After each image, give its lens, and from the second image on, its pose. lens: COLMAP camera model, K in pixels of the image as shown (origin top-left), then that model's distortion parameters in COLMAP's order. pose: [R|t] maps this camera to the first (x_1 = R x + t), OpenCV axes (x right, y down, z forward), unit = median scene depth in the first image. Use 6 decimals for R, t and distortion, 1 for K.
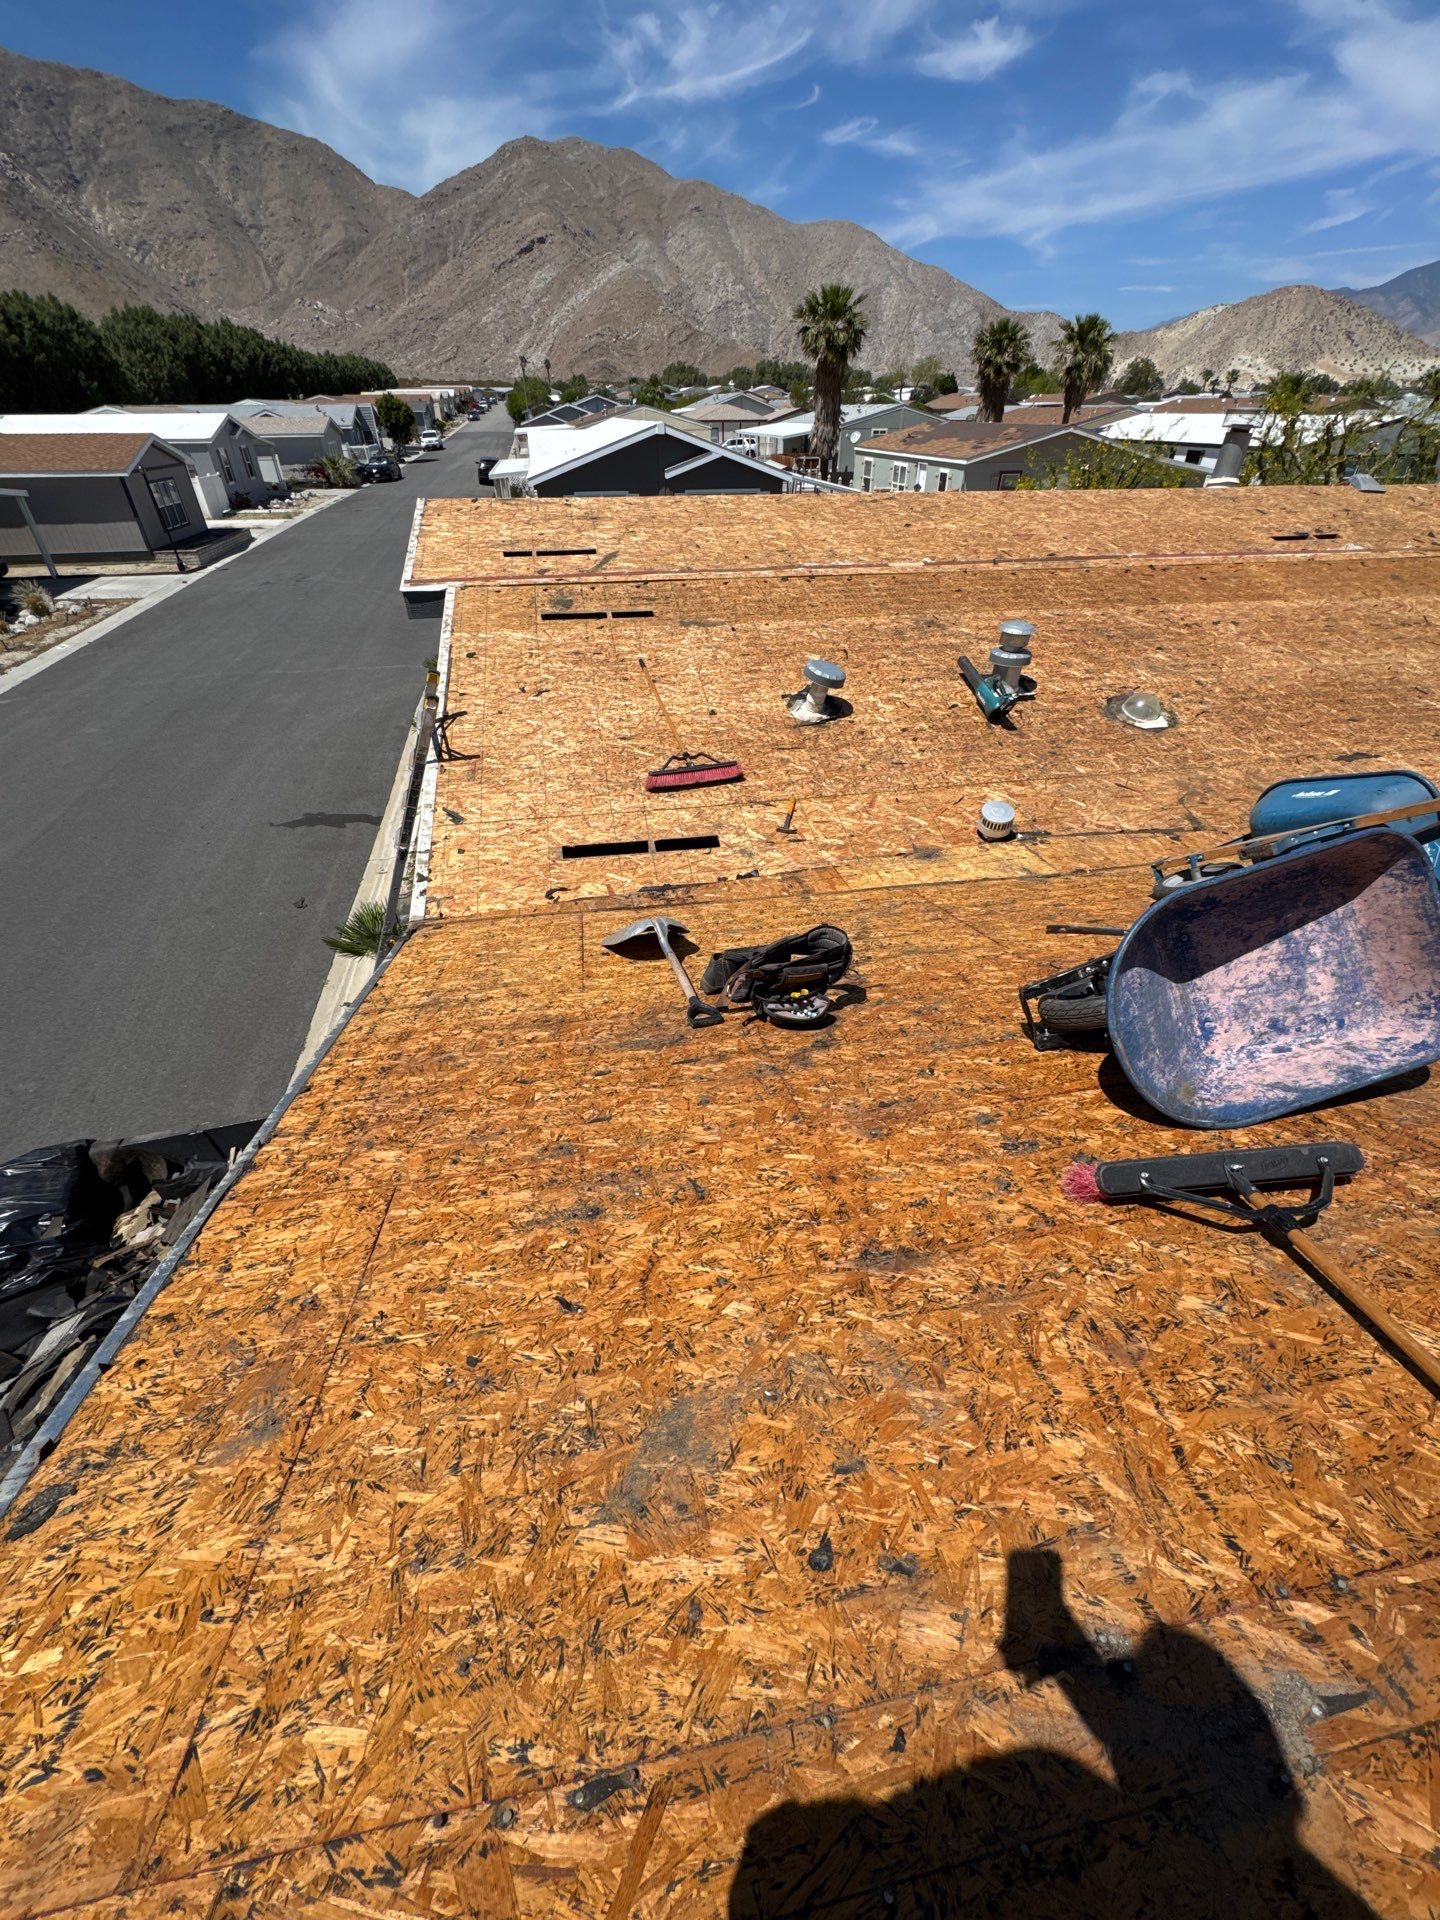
lens RADIAL K [[762.8, 0, 720.0], [0, 762.8, 960.0], [0, 0, 1]] dist [0.002106, -0.000751]
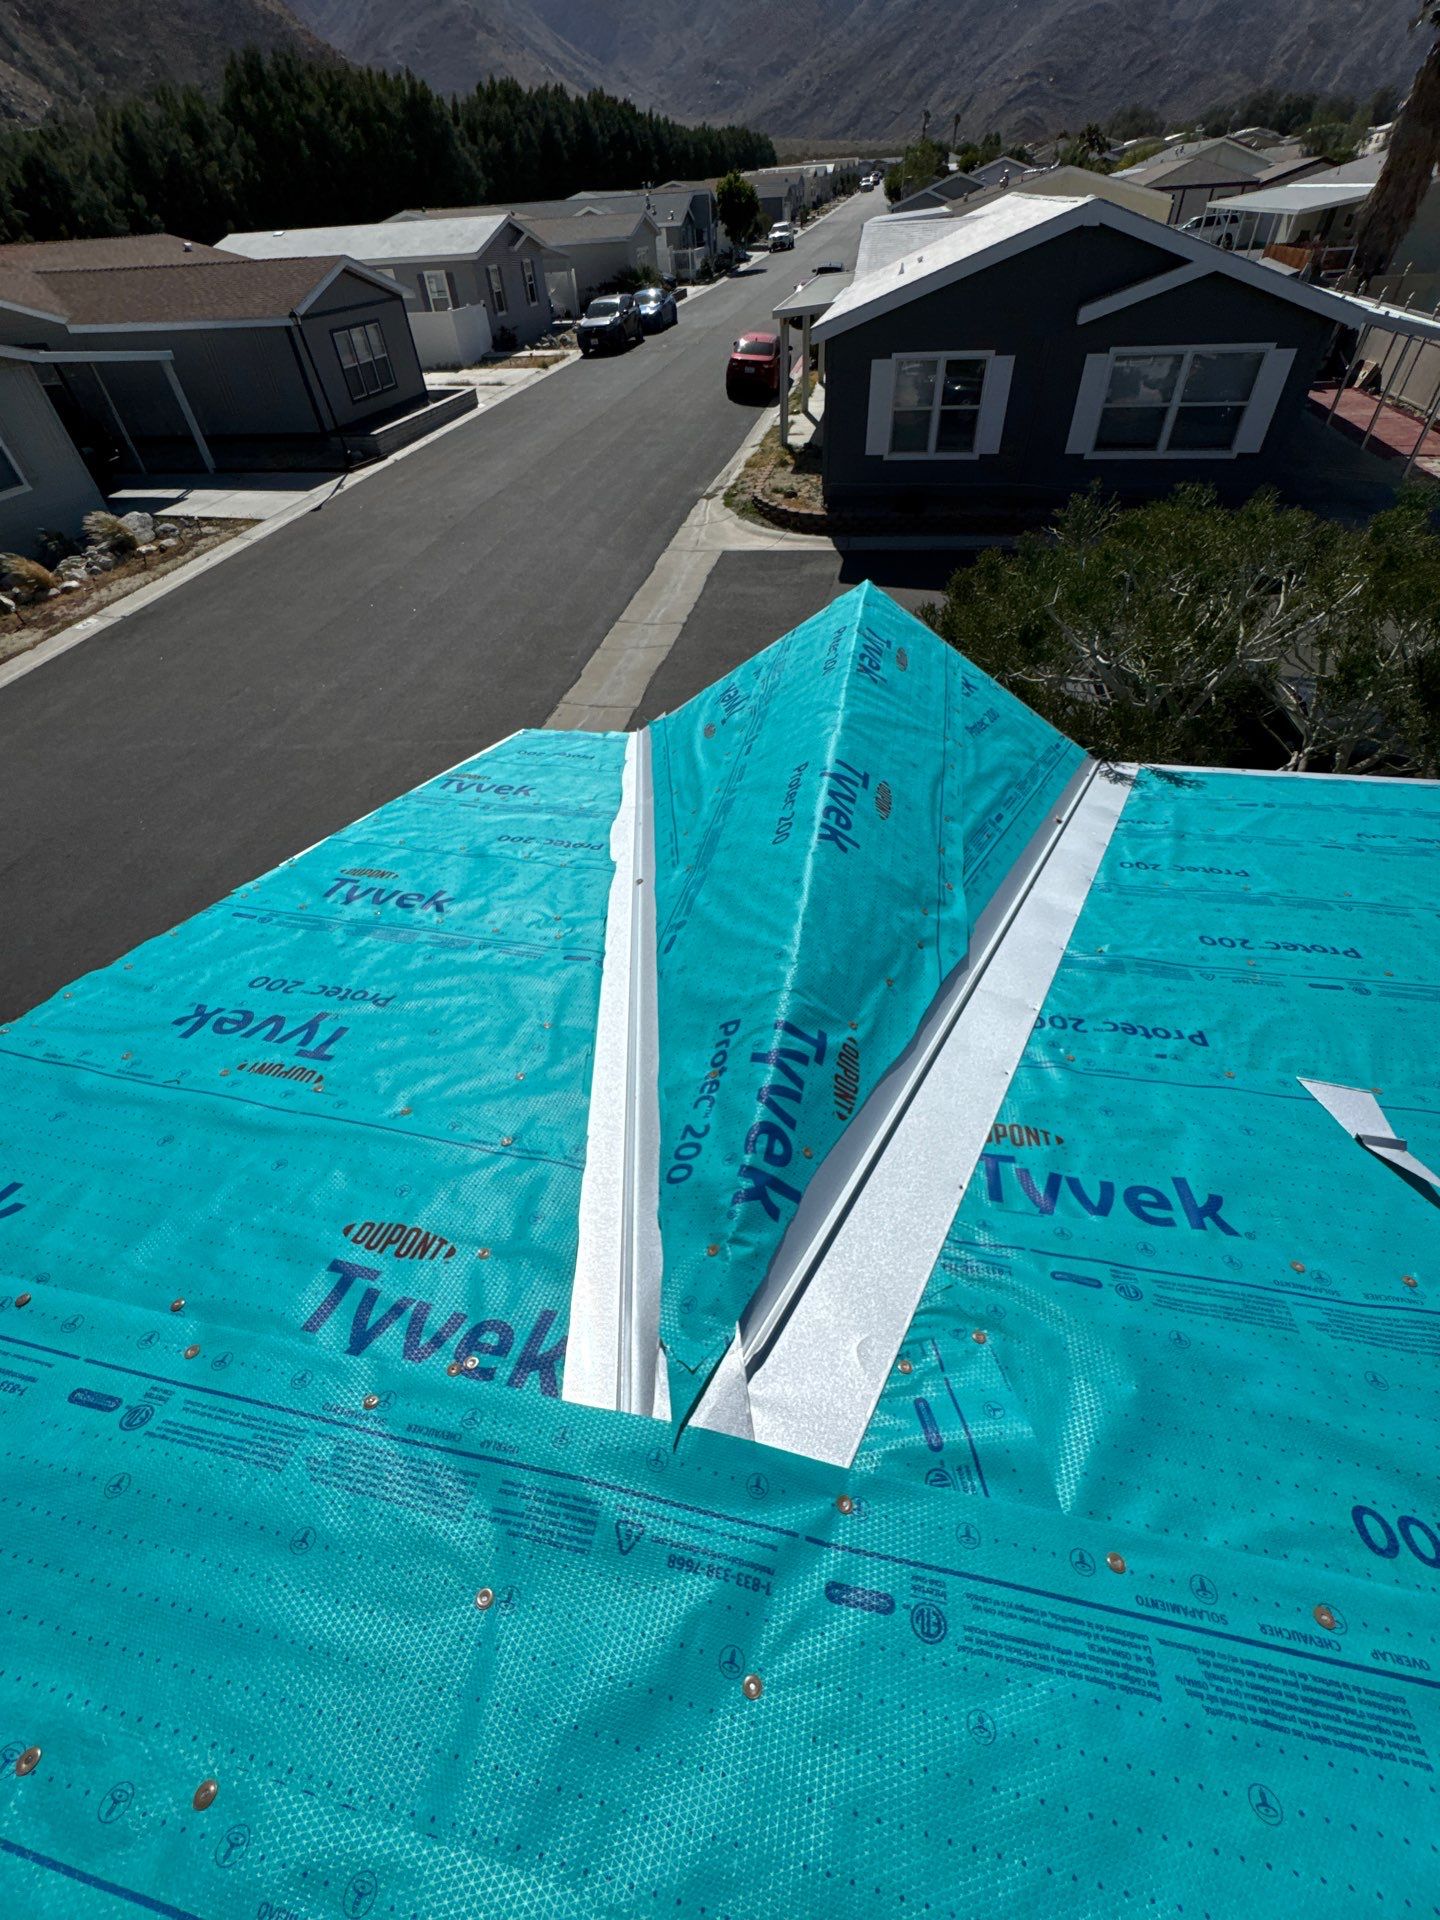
lens RADIAL K [[762.8, 0, 720.0], [0, 762.8, 960.0], [0, 0, 1]] dist [0.002106, -0.000751]
pose [[0.924491, 0.238522, -0.297363, -0.043238], [-0.185540, 0.962975, 0.195588, -0.312552], [0.333005, -0.125646, 0.934516, 0.440723]]
